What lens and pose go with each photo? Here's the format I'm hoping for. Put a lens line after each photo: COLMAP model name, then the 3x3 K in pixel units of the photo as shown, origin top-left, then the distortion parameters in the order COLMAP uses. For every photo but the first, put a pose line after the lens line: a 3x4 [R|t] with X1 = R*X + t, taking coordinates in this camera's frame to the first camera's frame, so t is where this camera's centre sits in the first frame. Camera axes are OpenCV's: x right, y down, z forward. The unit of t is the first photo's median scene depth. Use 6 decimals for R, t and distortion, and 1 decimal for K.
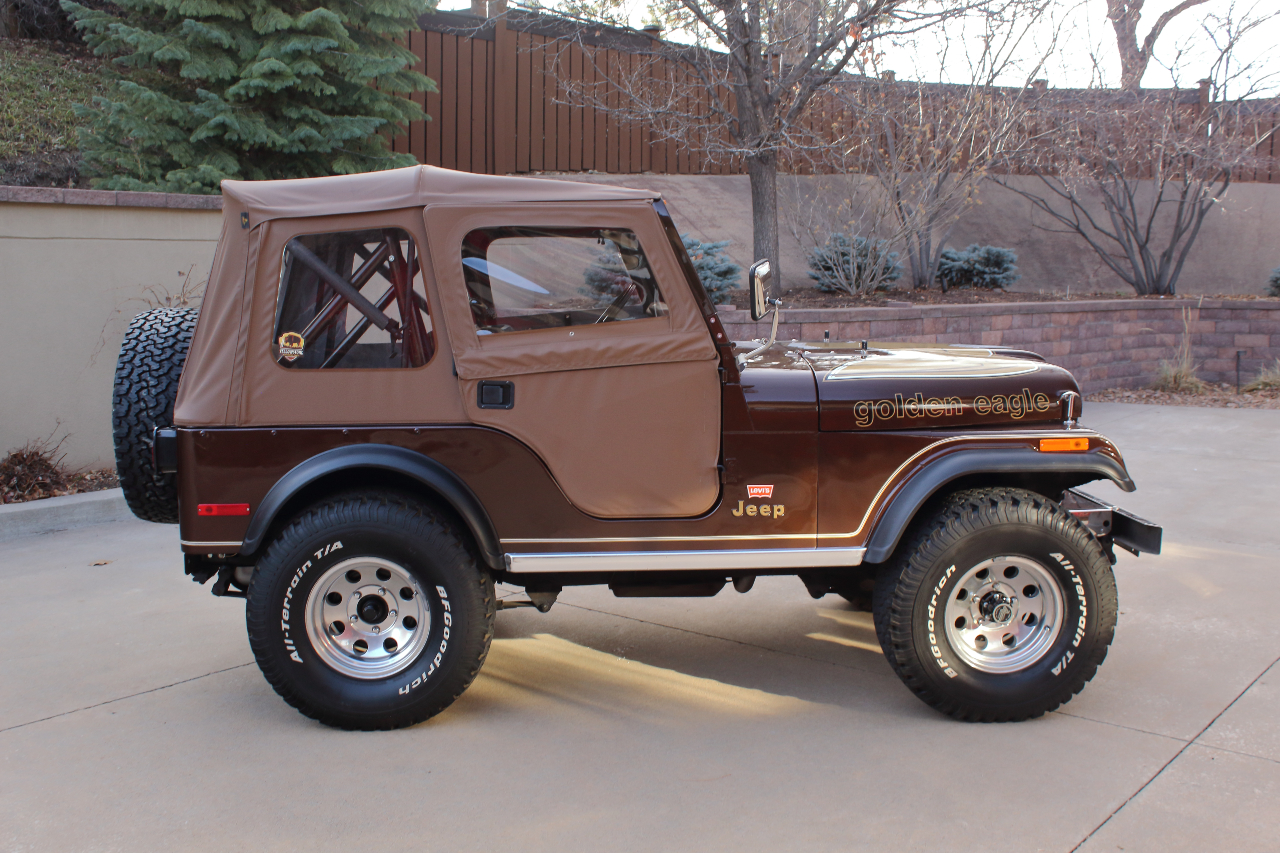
lens RADIAL K [[1333.4, 0, 640.4], [0, 1333.4, 423.9], [0, 0, 1]] dist [-0.093873, 0.000000]
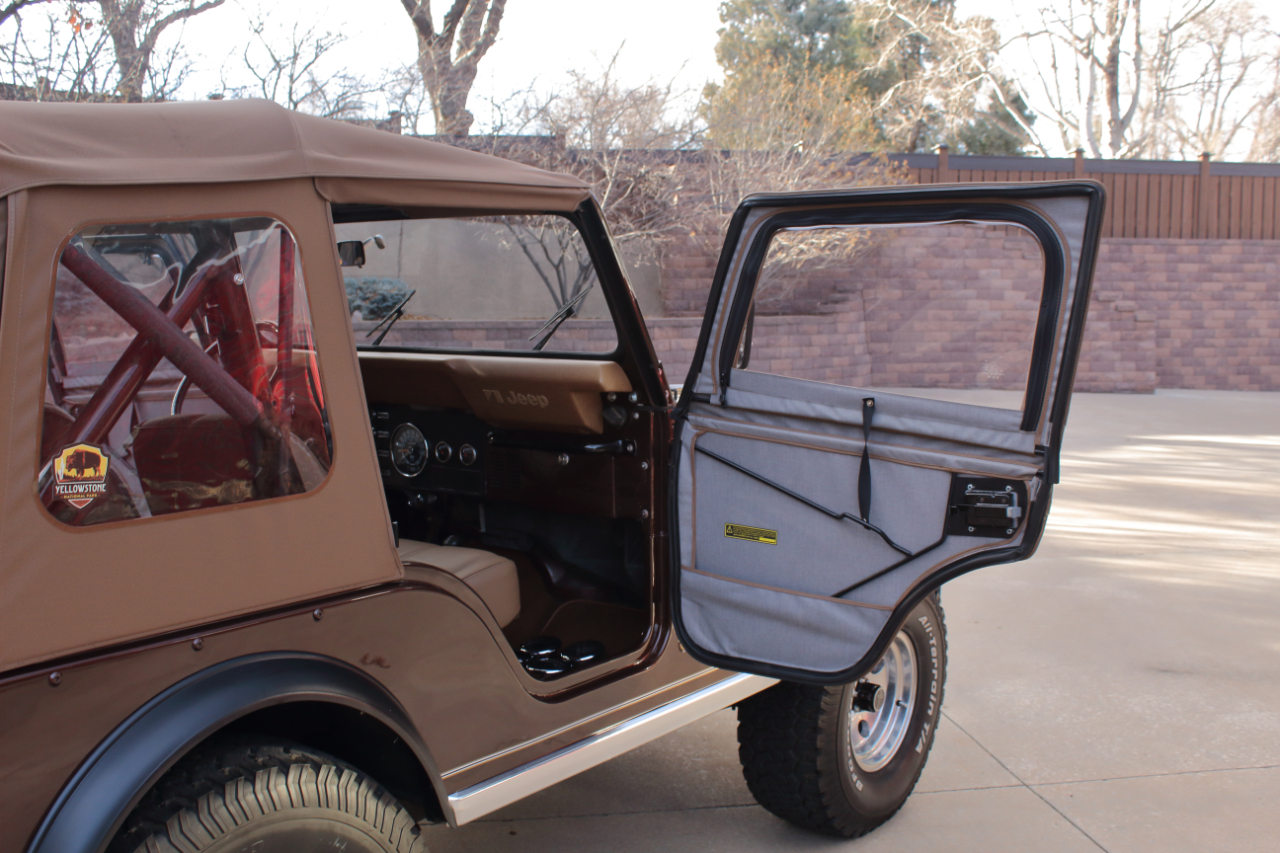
lens RADIAL K [[1333.4, 0, 643.7], [0, 1333.4, 439.3], [0, 0, 1]] dist [-0.093873, 0.000000]
pose [[0.657750, -0.088142, 0.748061, -0.448893], [0.091918, 0.995100, 0.036430, -0.066989], [-0.747607, 0.044798, 0.662629, 0.548048]]
